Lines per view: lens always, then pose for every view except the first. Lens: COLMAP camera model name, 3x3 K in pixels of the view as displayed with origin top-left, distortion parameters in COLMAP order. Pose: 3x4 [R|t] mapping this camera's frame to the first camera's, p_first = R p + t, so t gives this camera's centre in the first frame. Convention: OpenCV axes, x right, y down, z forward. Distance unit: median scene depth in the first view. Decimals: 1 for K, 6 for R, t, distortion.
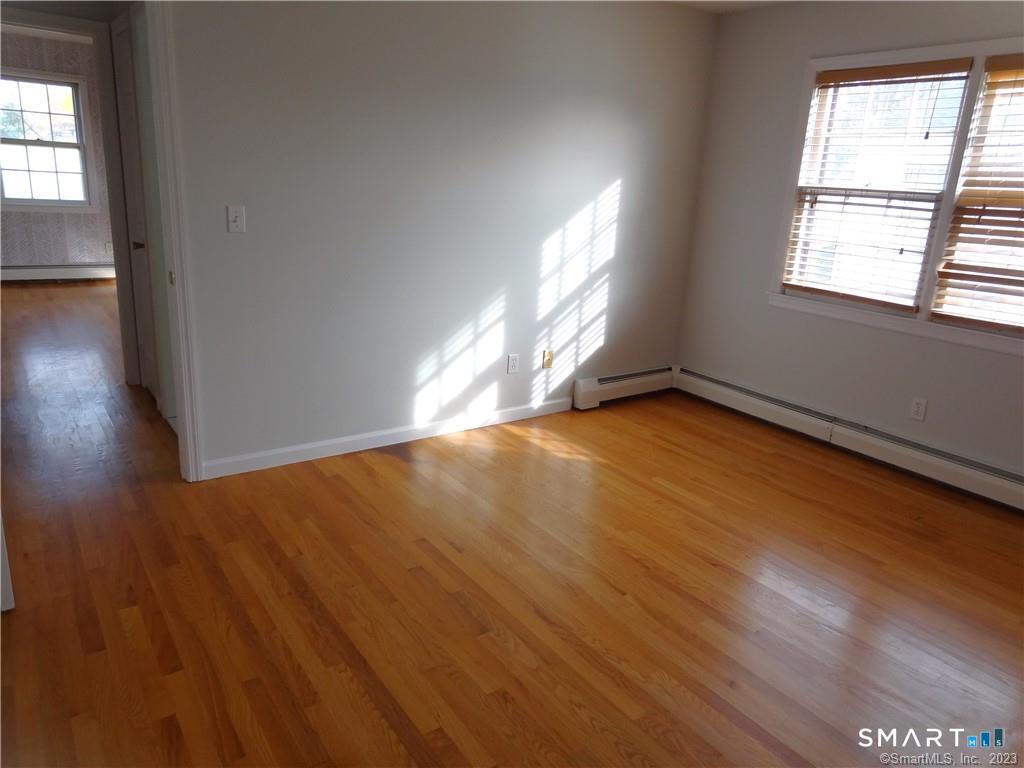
lens RADIAL K [[707.8, 0, 510.9], [0, 707.8, 380.5], [0, 0, 1]] dist [-0.002187, 0.006160]
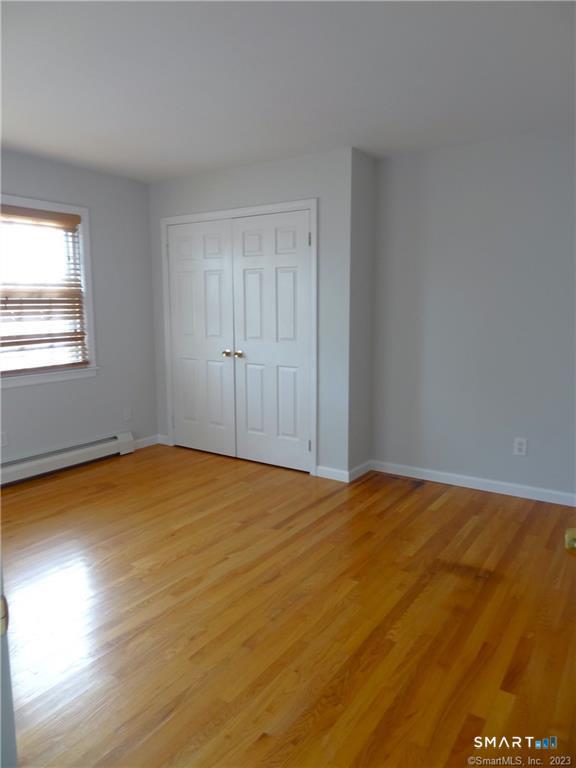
lens RADIAL K [[530.8, 0, 287.7], [0, 530.8, 383.7], [0, 0, 1]] dist [-0.002187, 0.006160]
pose [[-0.344142, -0.181836, 0.921142, -0.977057], [0.243022, 0.930384, 0.274455, -0.364596], [-0.906921, 0.318309, -0.275994, 1.235804]]
